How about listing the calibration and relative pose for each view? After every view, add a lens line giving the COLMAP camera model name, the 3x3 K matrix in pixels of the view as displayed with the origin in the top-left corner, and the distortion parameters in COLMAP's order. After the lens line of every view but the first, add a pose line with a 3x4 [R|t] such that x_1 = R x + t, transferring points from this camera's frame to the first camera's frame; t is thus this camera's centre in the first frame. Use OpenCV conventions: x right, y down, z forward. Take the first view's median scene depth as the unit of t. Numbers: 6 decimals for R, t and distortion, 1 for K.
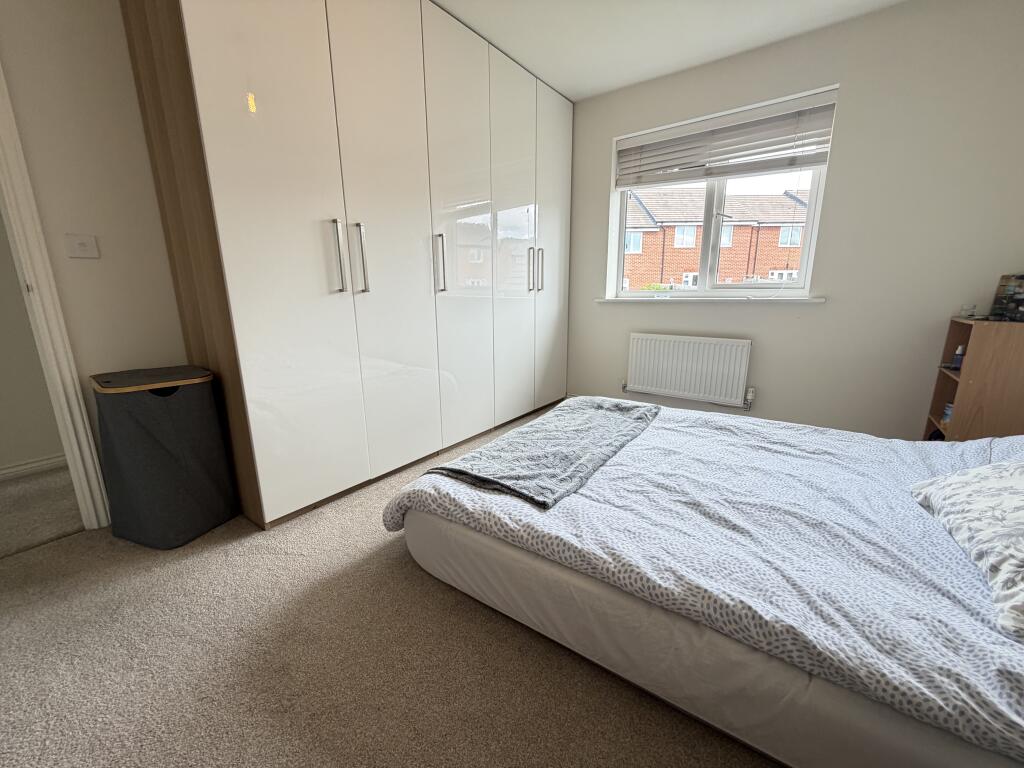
lens RADIAL K [[410.3, 0, 509.0], [0, 410.3, 383.9], [0, 0, 1]] dist [-0.000278, -0.000034]
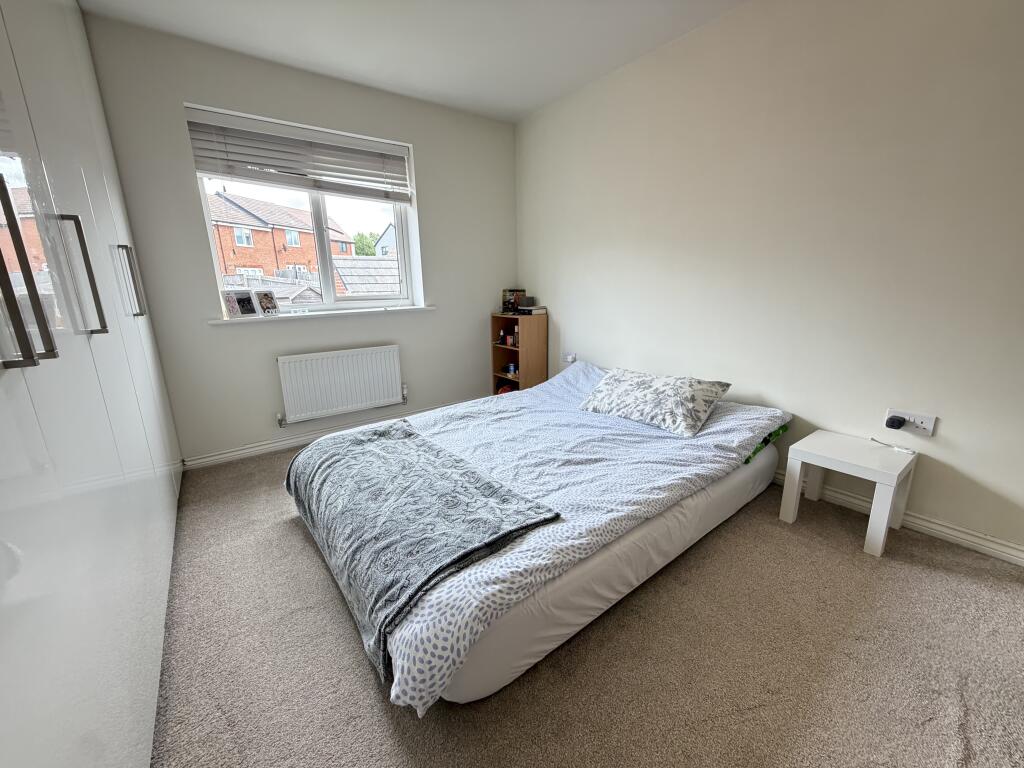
lens RADIAL K [[410.3, 0, 509.0], [0, 410.3, 383.9], [0, 0, 1]] dist [-0.000278, -0.000034]
pose [[0.284562, -0.227576, 0.931254, -0.725413], [0.227860, 0.959632, 0.164884, -0.203819], [-0.931184, 0.165276, 0.324930, 0.589247]]
